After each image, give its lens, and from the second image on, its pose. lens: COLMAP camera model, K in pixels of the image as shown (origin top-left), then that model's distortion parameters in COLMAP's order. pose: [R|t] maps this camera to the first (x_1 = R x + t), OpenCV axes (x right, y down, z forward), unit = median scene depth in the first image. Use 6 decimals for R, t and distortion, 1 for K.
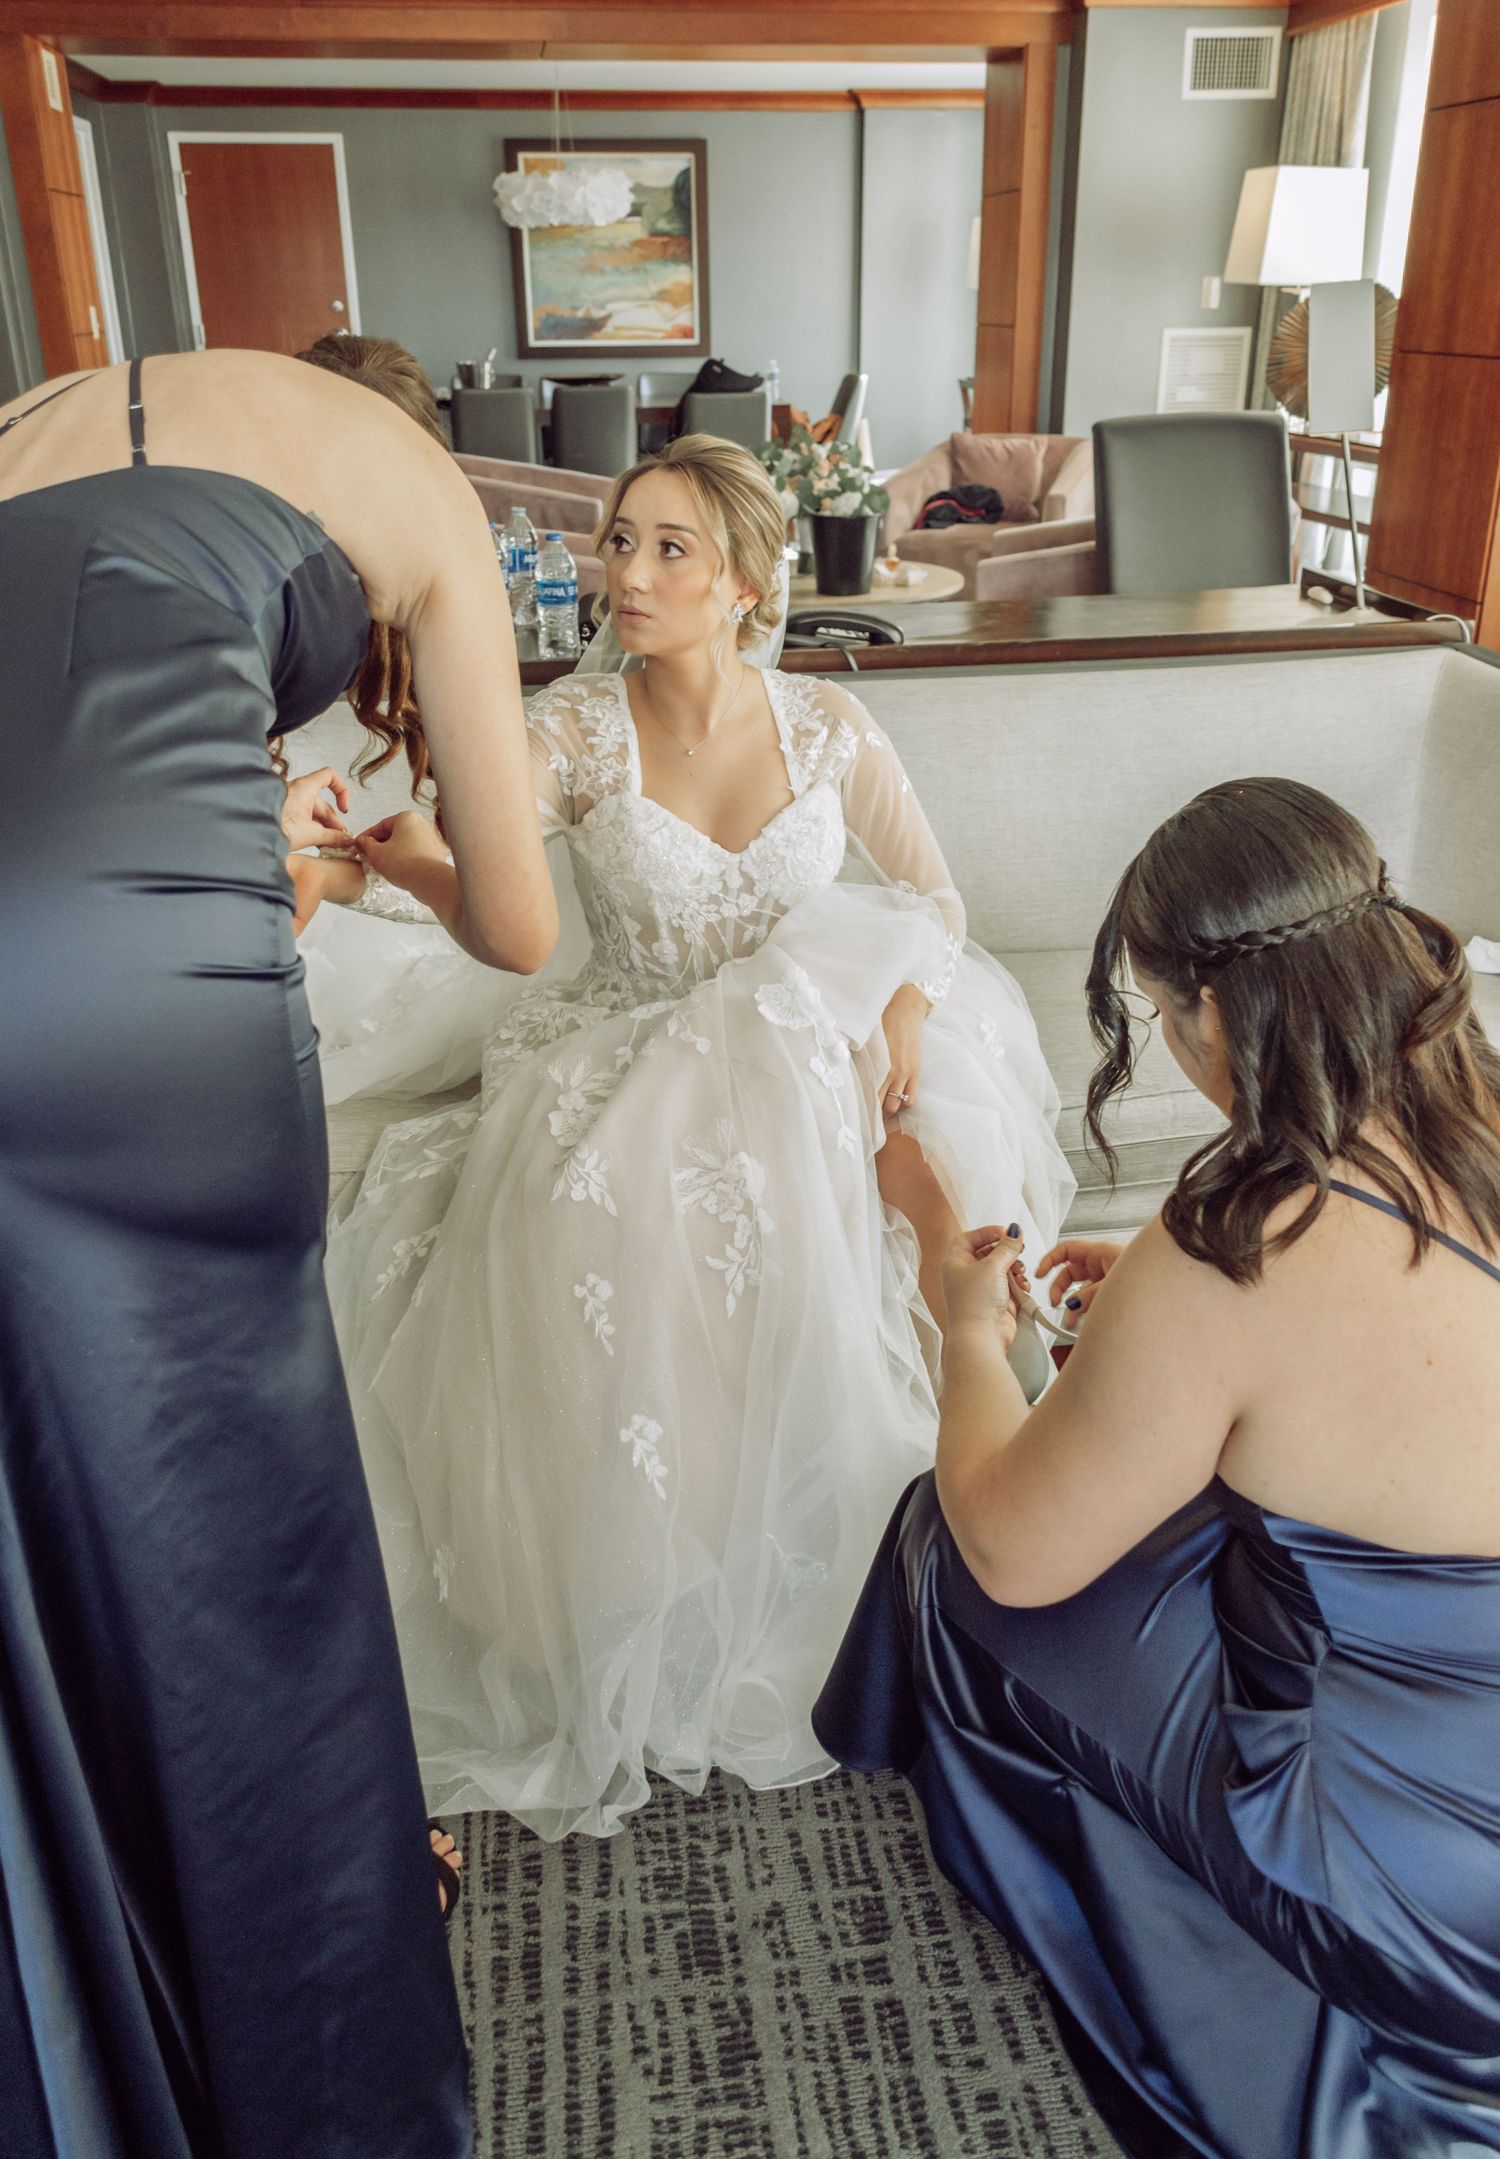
lens RADIAL K [[1776.6, 0, 765.3], [0, 1776.6, 1083.4], [0, 0, 1]] dist [0.014745, 0.009765]
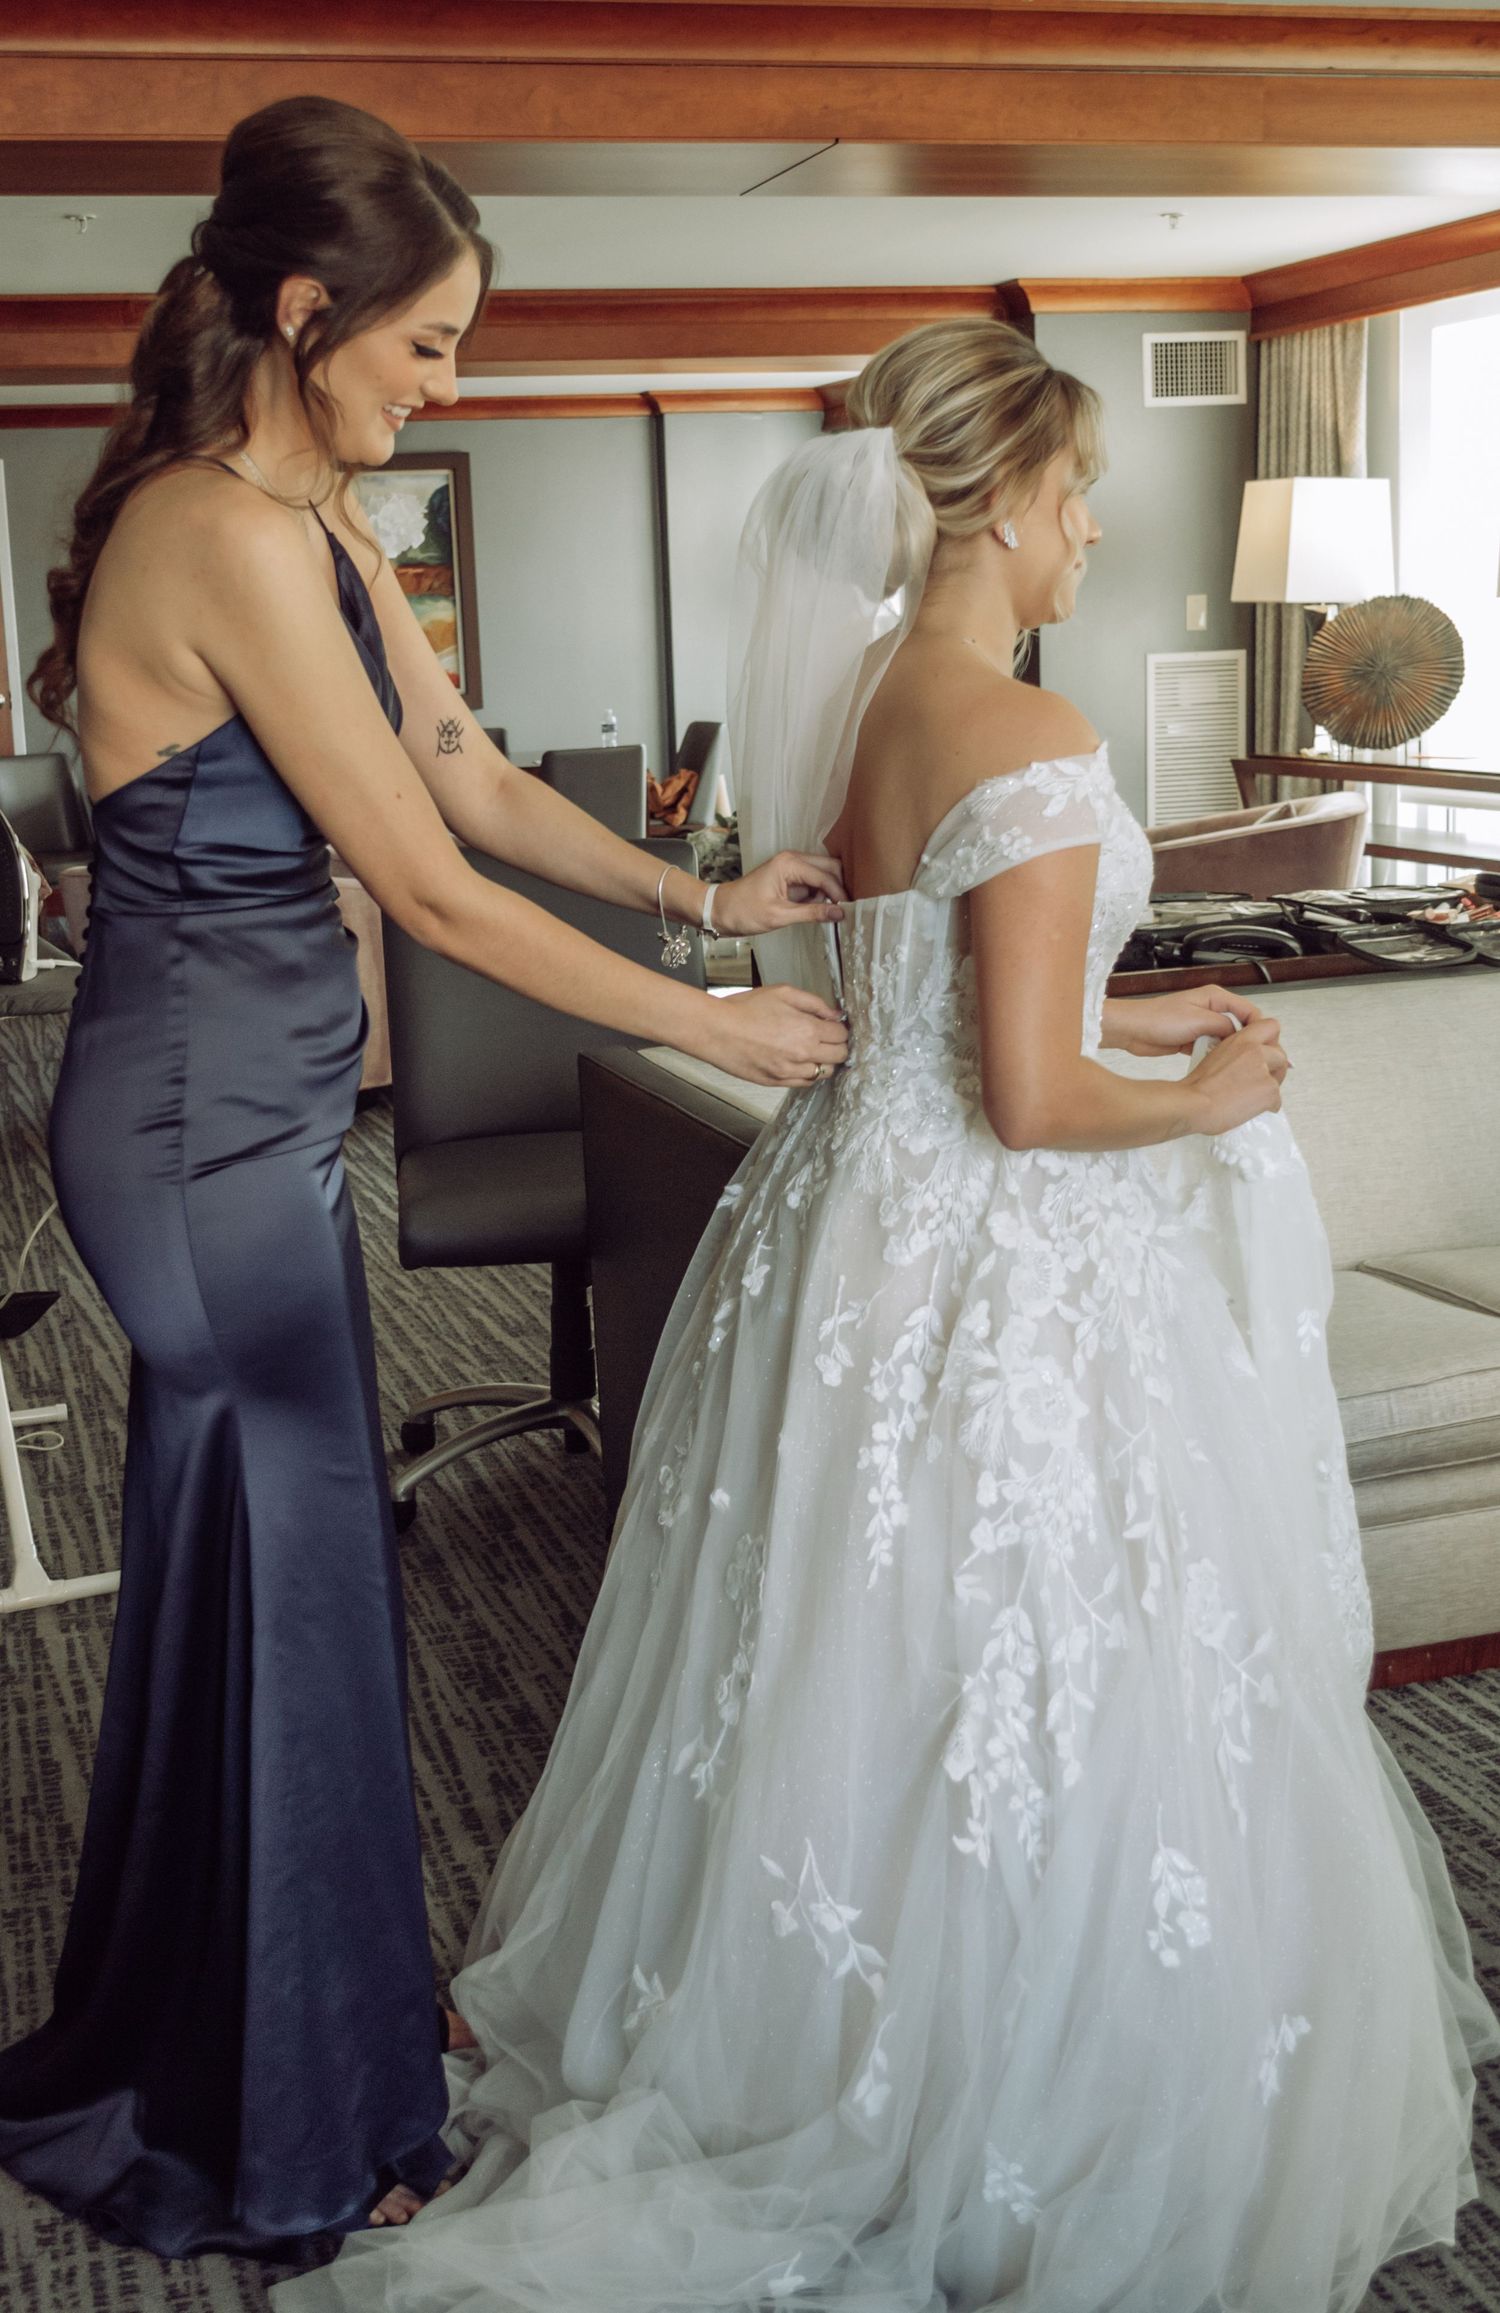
lens RADIAL K [[2630.3, 0, 732.3], [0, 2630.3, 1144.1], [0, 0, 1]] dist [-0.011312, 0.000000]
pose [[0.989211, -0.058001, 0.134524, -0.110859], [0.086243, 0.972860, -0.214724, 0.034713], [-0.118419, 0.224009, 0.967366, -0.085331]]
